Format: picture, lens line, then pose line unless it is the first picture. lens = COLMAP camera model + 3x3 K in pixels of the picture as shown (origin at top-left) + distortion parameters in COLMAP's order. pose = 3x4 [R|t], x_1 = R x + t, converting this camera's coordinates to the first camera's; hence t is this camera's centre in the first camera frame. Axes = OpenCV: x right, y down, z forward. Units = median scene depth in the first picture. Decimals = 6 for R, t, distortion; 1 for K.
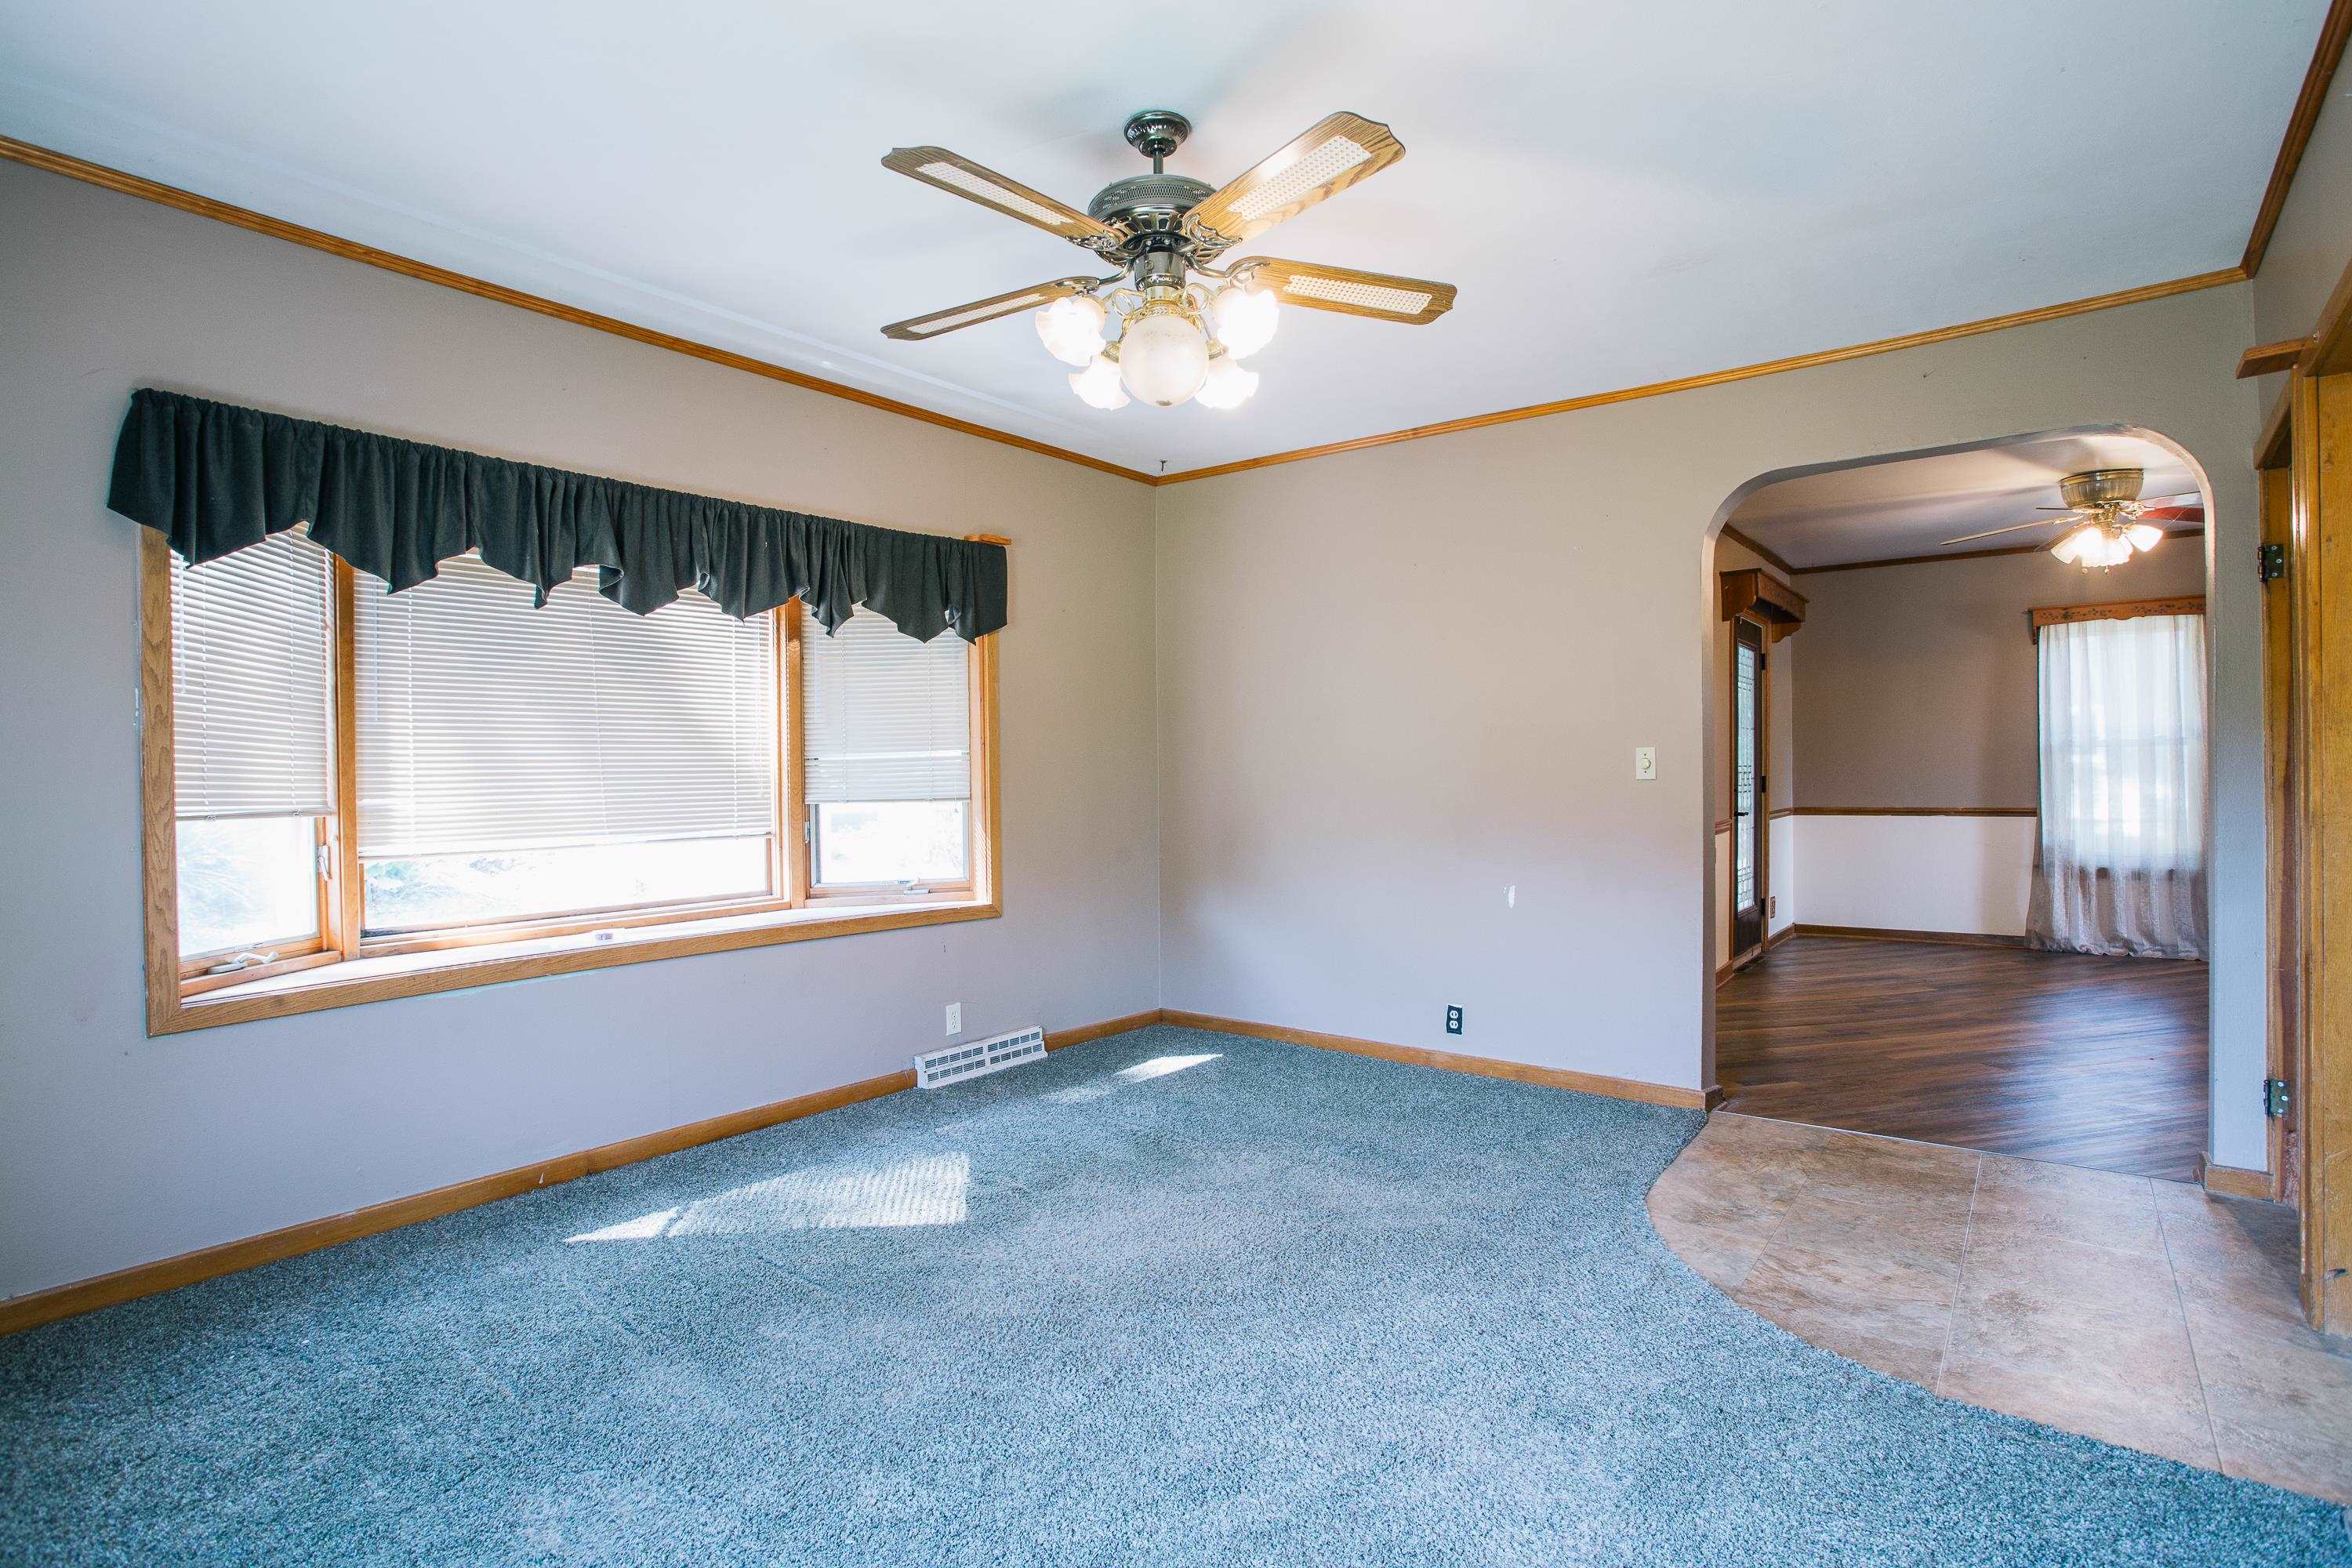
lens RADIAL K [[1171.2, 0, 1189.2], [0, 1171.2, 778.5], [0, 0, 1]] dist [-0.061653, 0.024918]
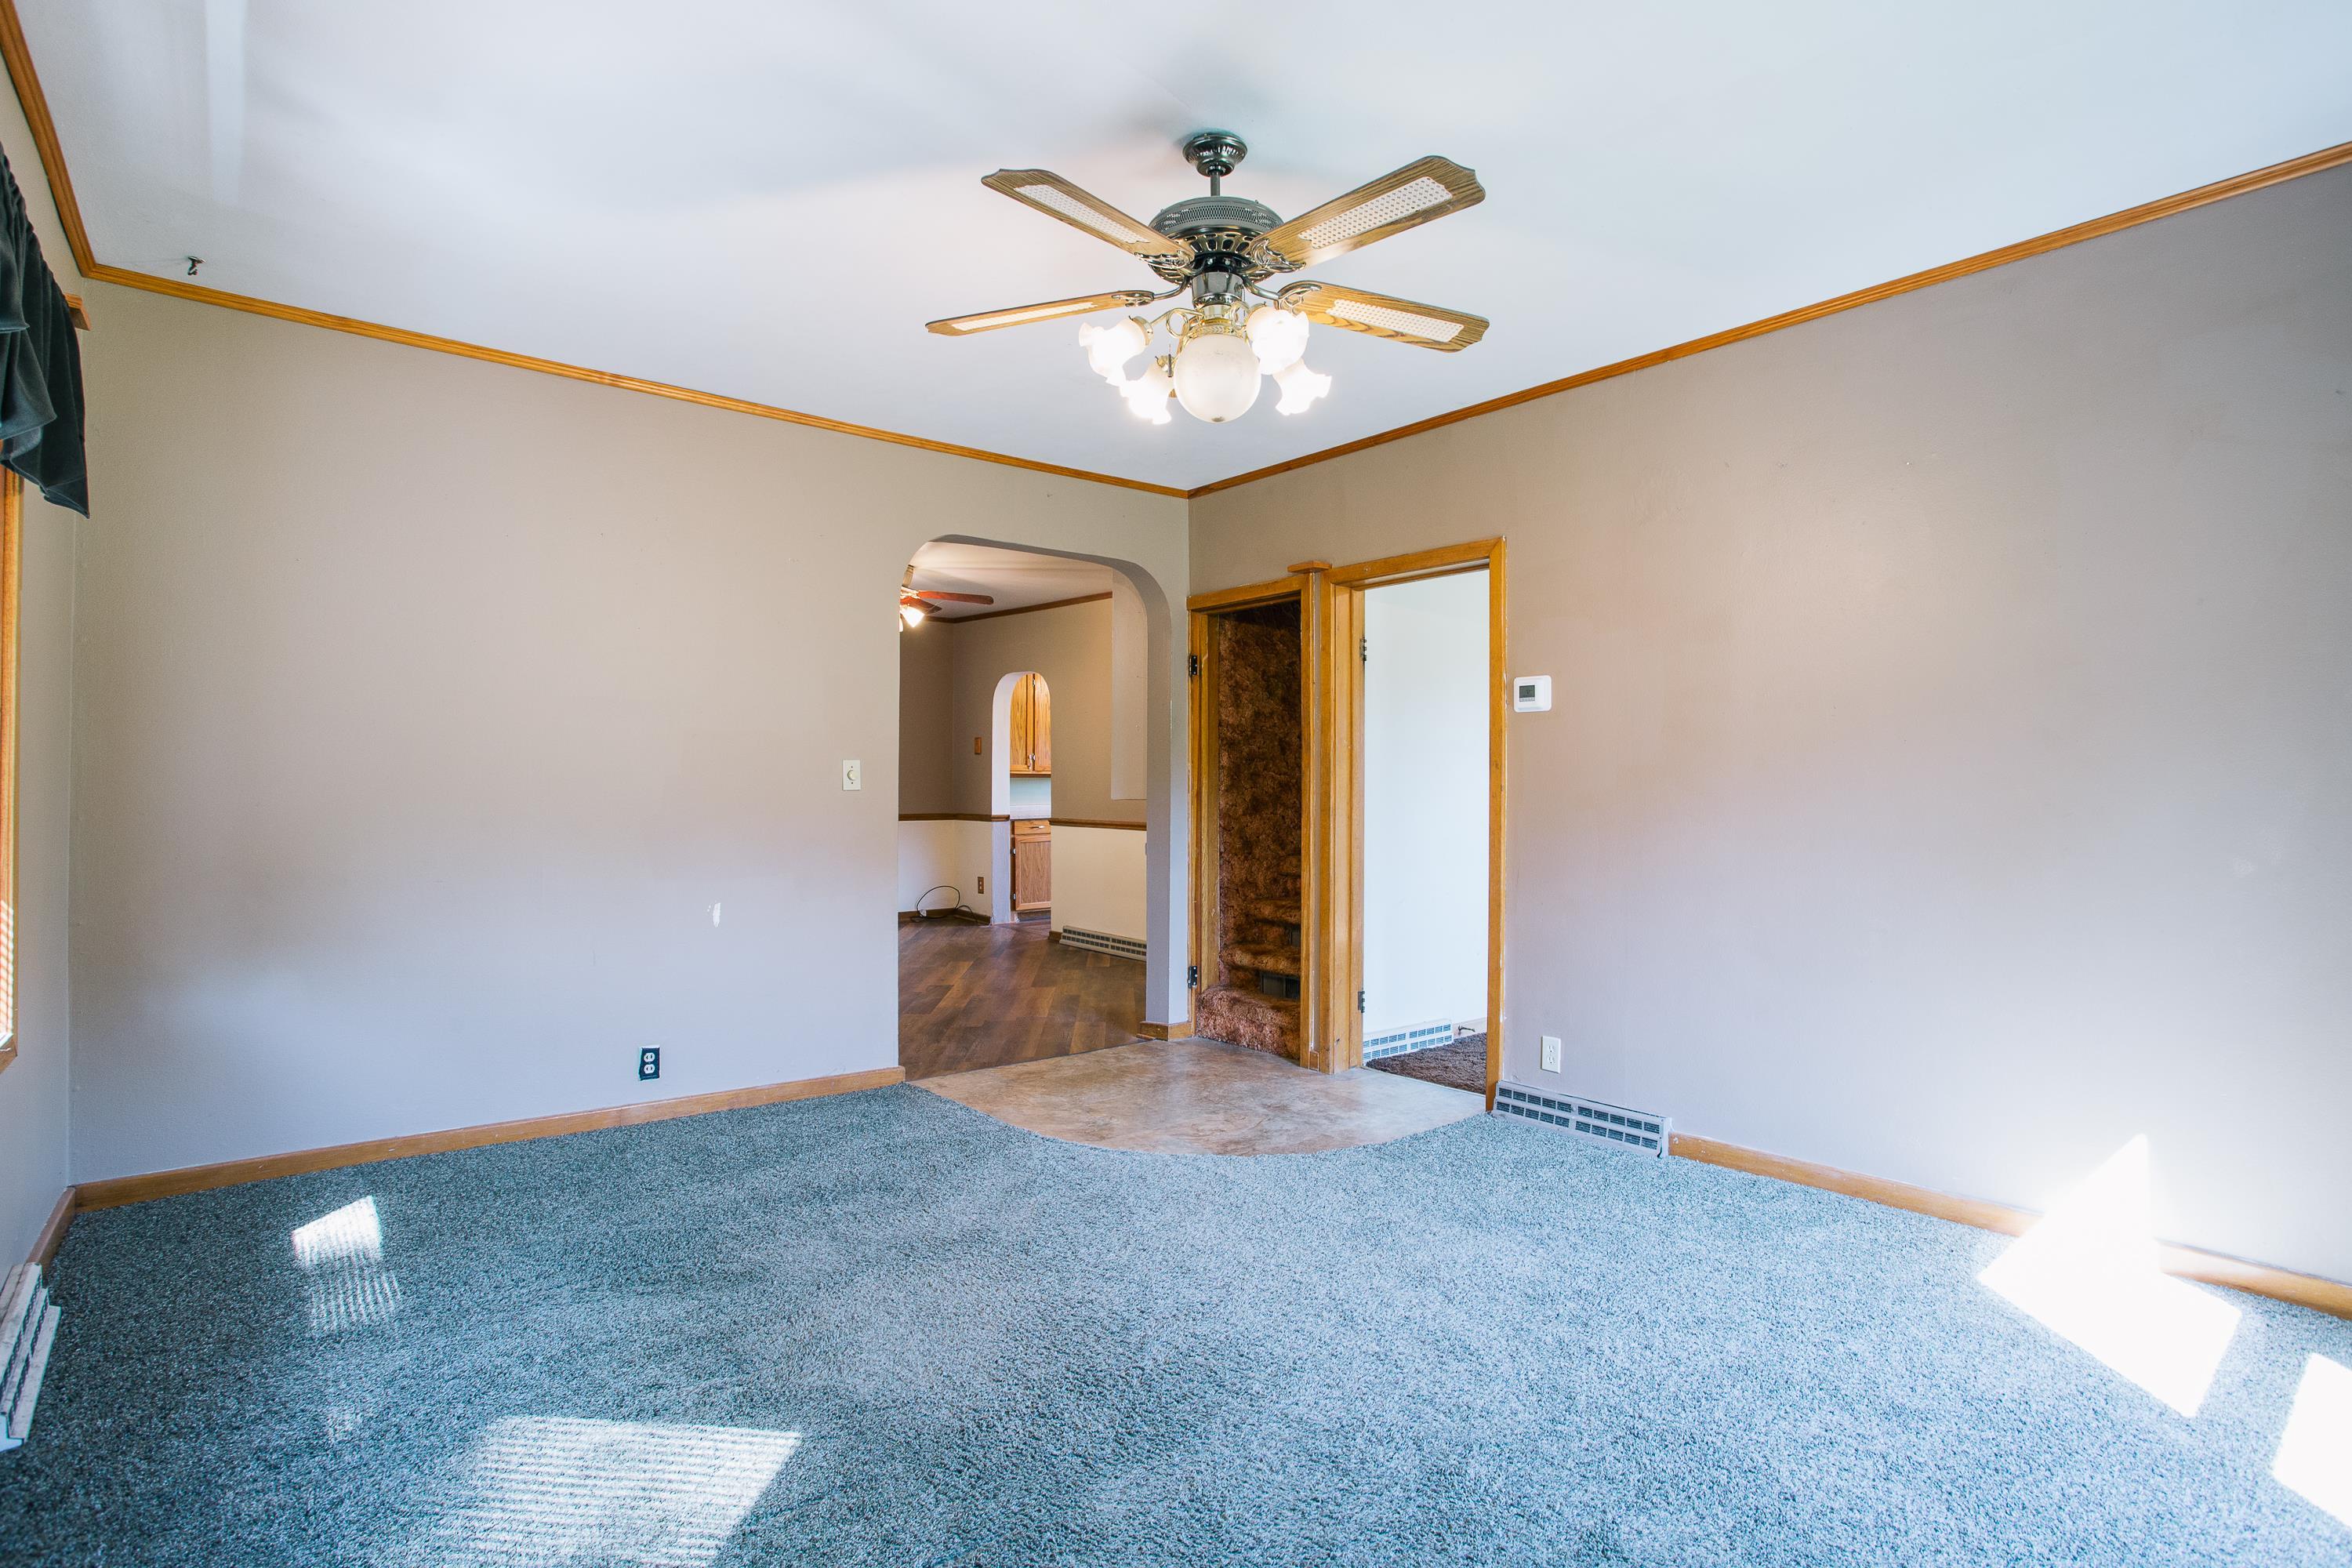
lens RADIAL K [[1171.2, 0, 1189.2], [0, 1171.2, 778.5], [0, 0, 1]] dist [-0.061653, 0.024918]
pose [[0.214542, 0.014790, 0.976603, -0.702691], [-0.005508, 0.999888, -0.013932, 0.003319], [-0.976699, -0.002390, 0.214600, 0.546535]]
